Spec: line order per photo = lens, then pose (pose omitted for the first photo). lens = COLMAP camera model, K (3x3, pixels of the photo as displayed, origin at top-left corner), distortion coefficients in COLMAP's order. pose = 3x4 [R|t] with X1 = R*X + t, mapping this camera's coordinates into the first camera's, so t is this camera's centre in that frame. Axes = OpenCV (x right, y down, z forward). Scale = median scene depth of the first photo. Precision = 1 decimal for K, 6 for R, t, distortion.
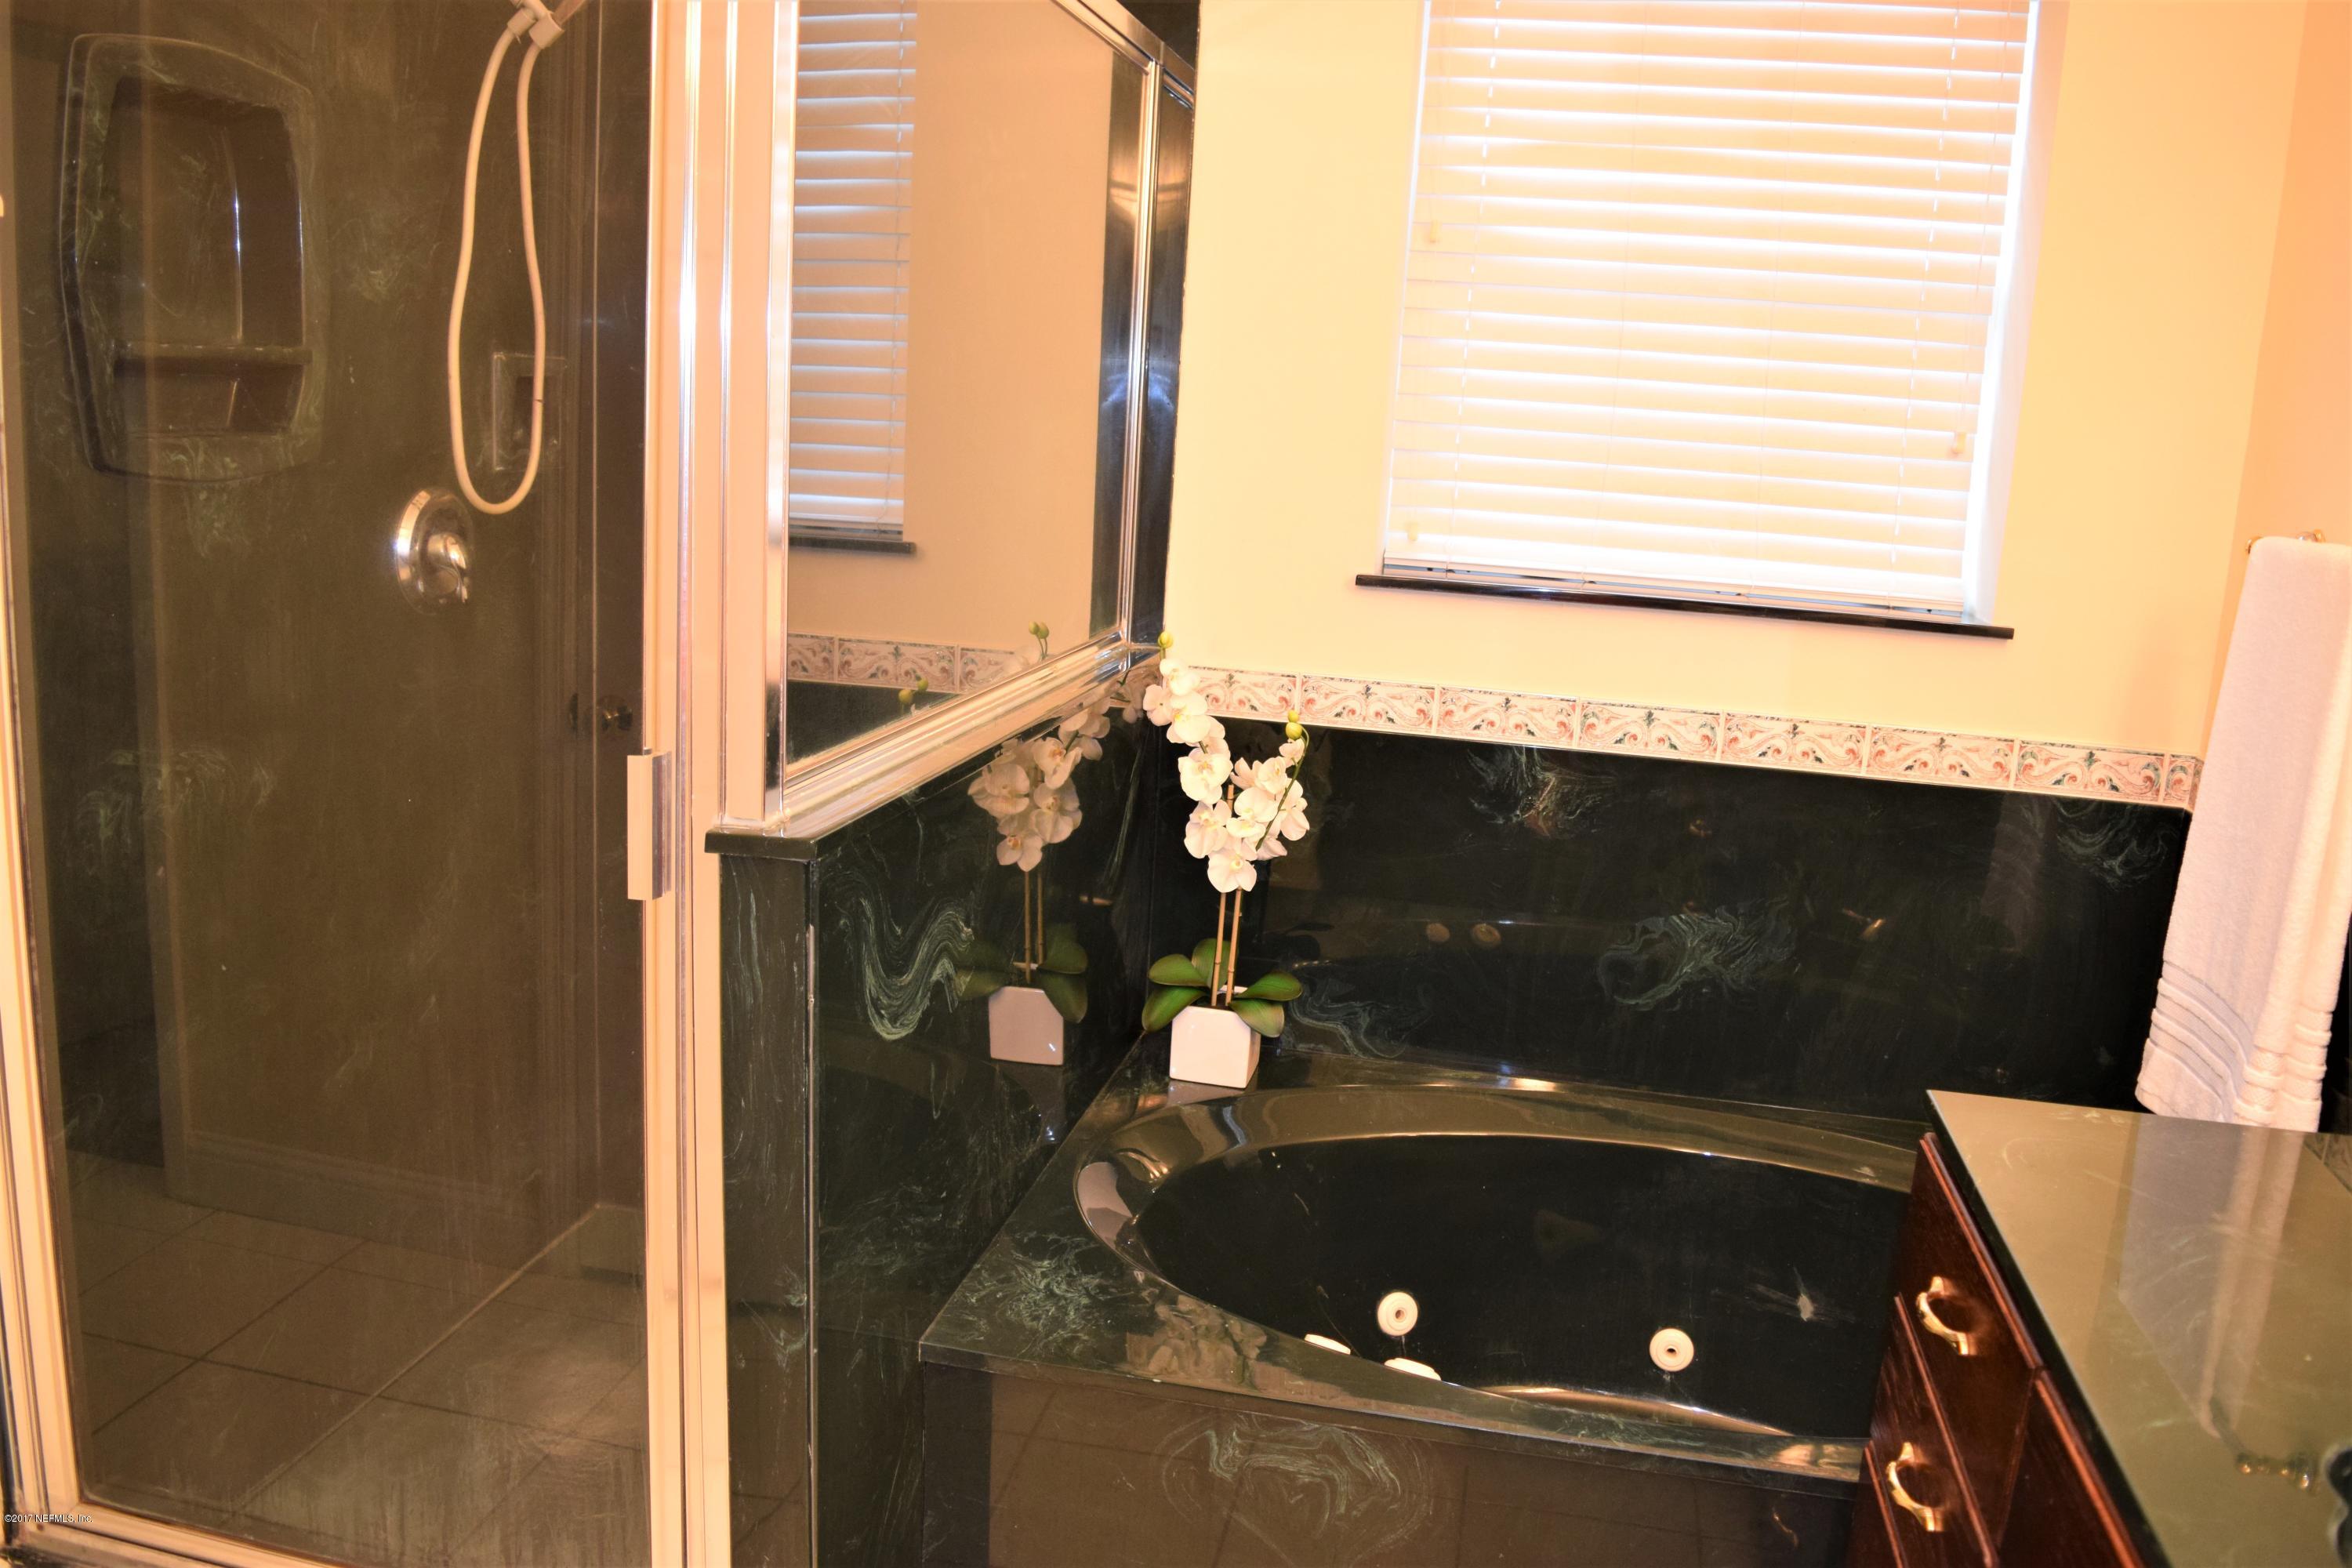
lens RADIAL K [[1837.8, 0, 1179.1], [0, 1837.8, 785.2], [0, 0, 1]] dist [-0.094373, 0.015127]
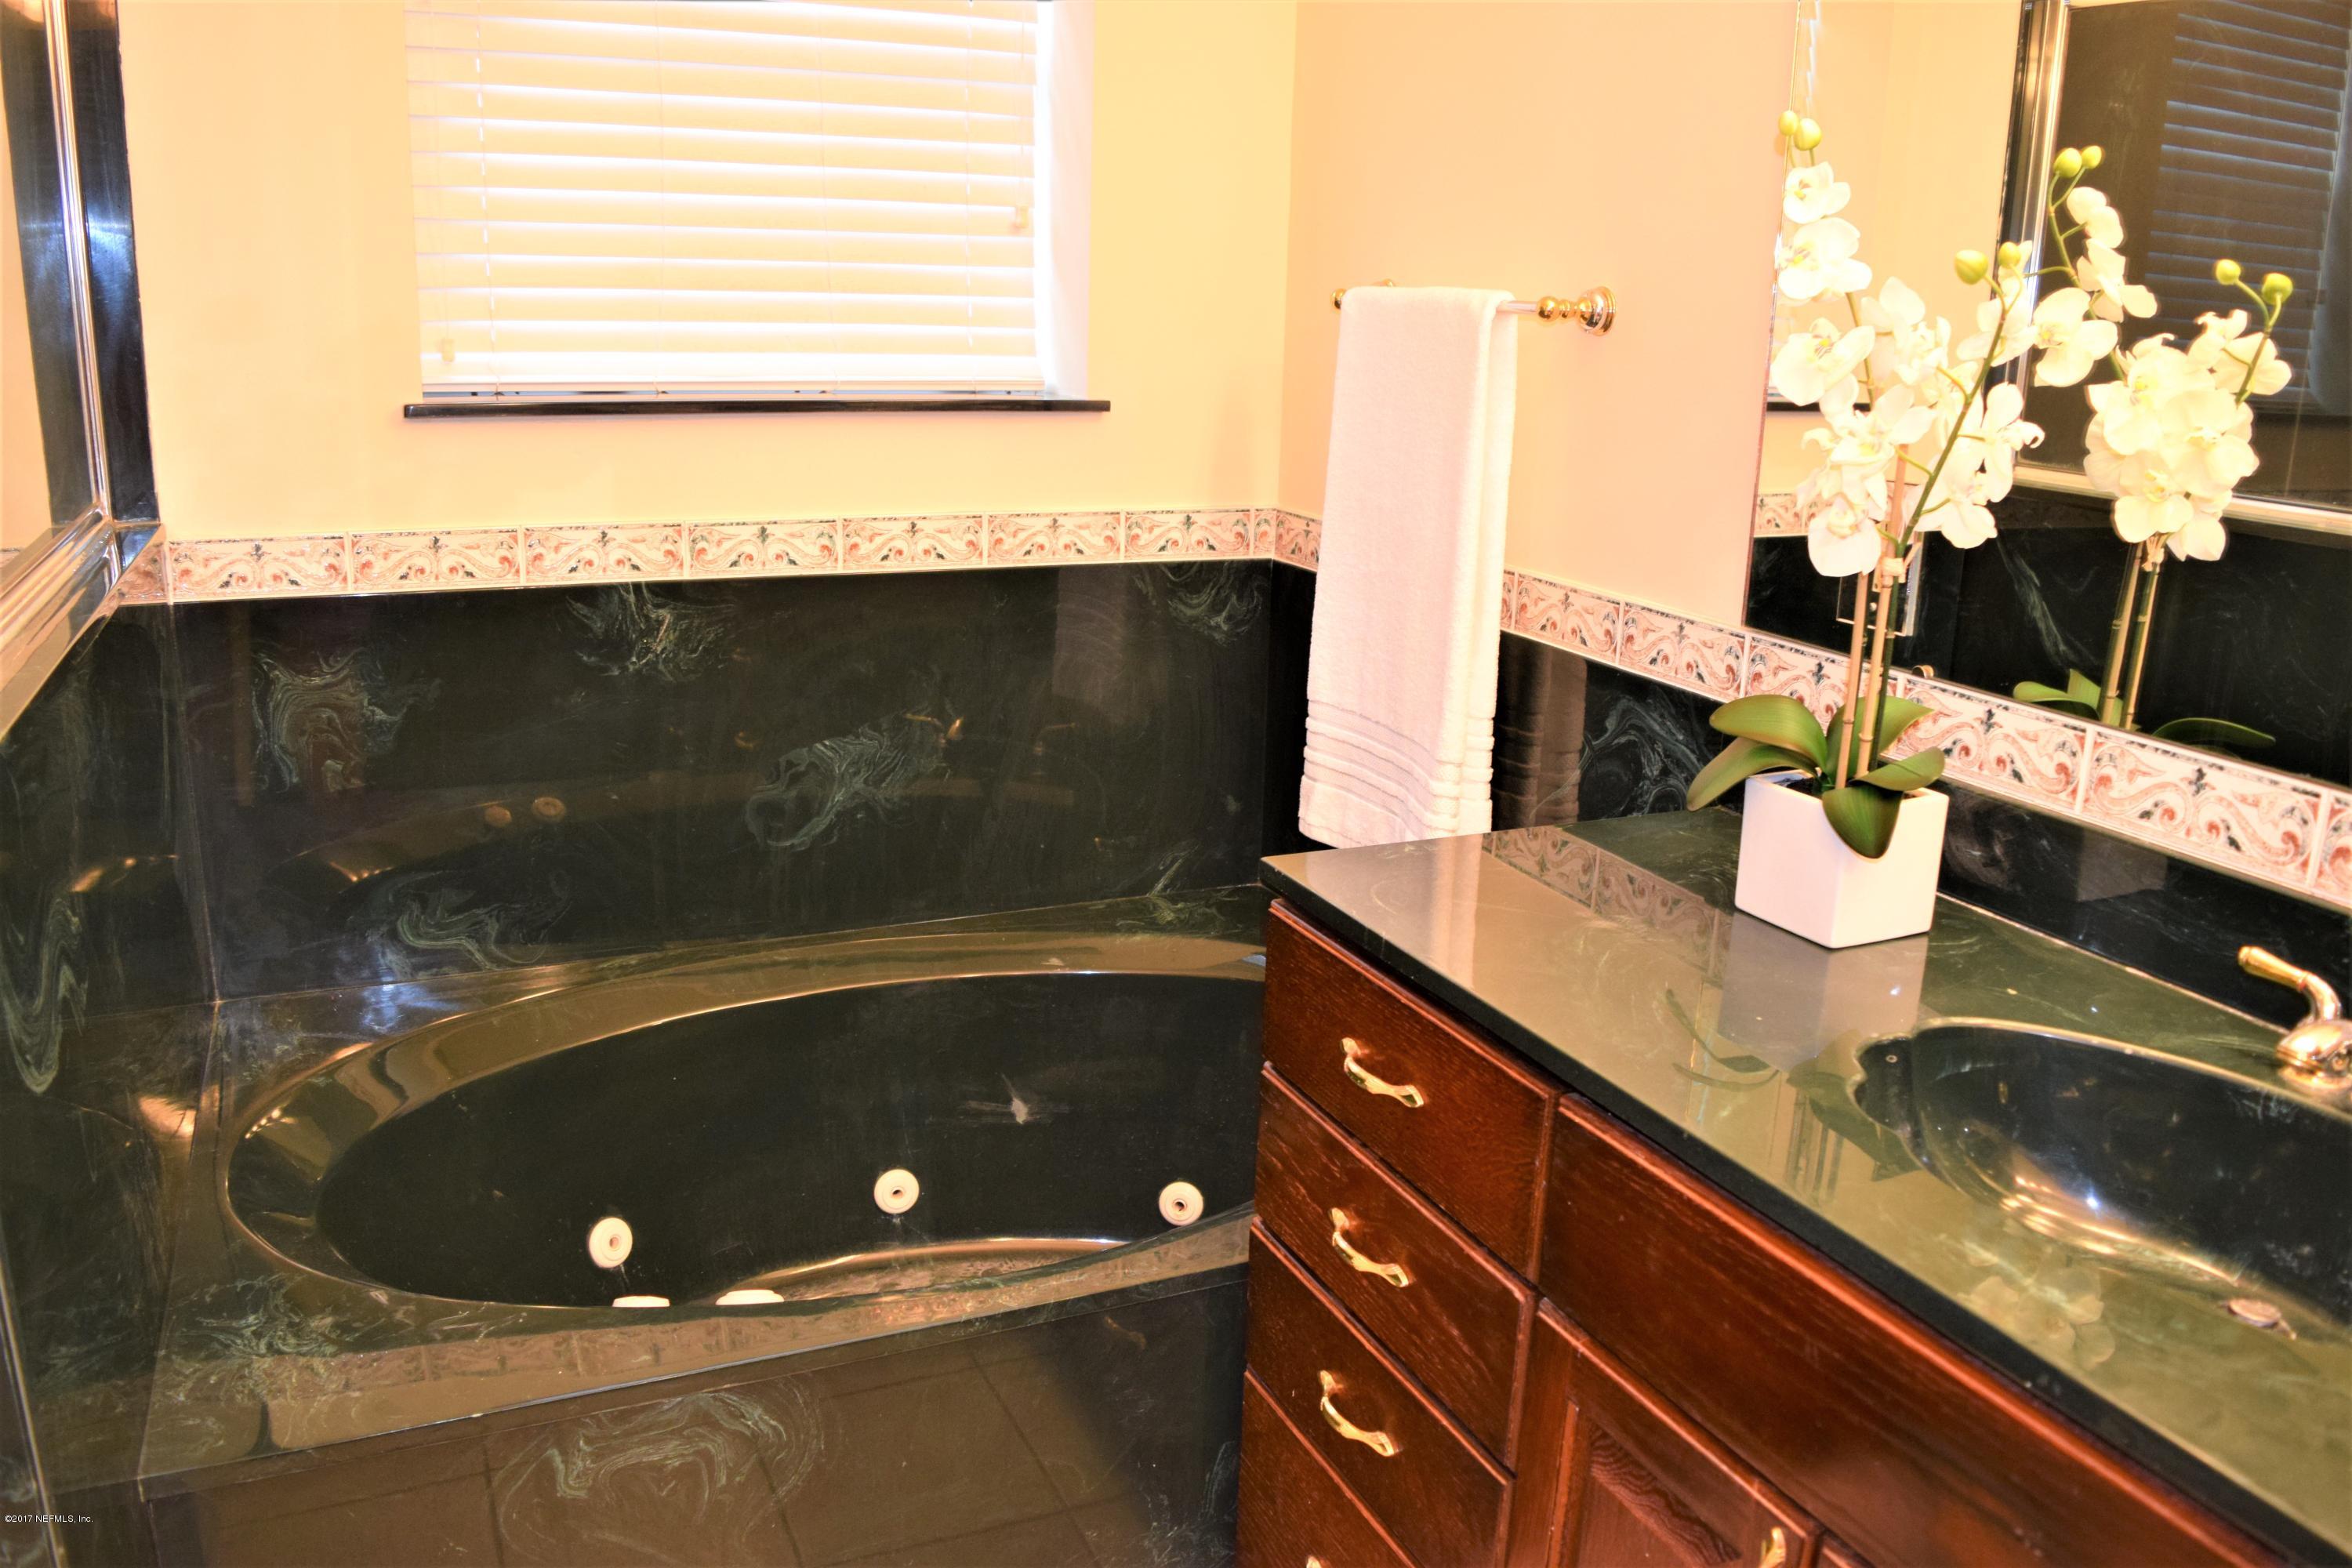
lens RADIAL K [[1837.8, 0, 1173.2], [0, 1837.8, 780.5], [0, 0, 1]] dist [-0.094373, 0.015127]
pose [[0.810228, -0.184958, 0.556167, -0.107826], [0.137348, 0.982397, 0.126615, -0.003316], [-0.569795, -0.026199, 0.821369, 0.132671]]
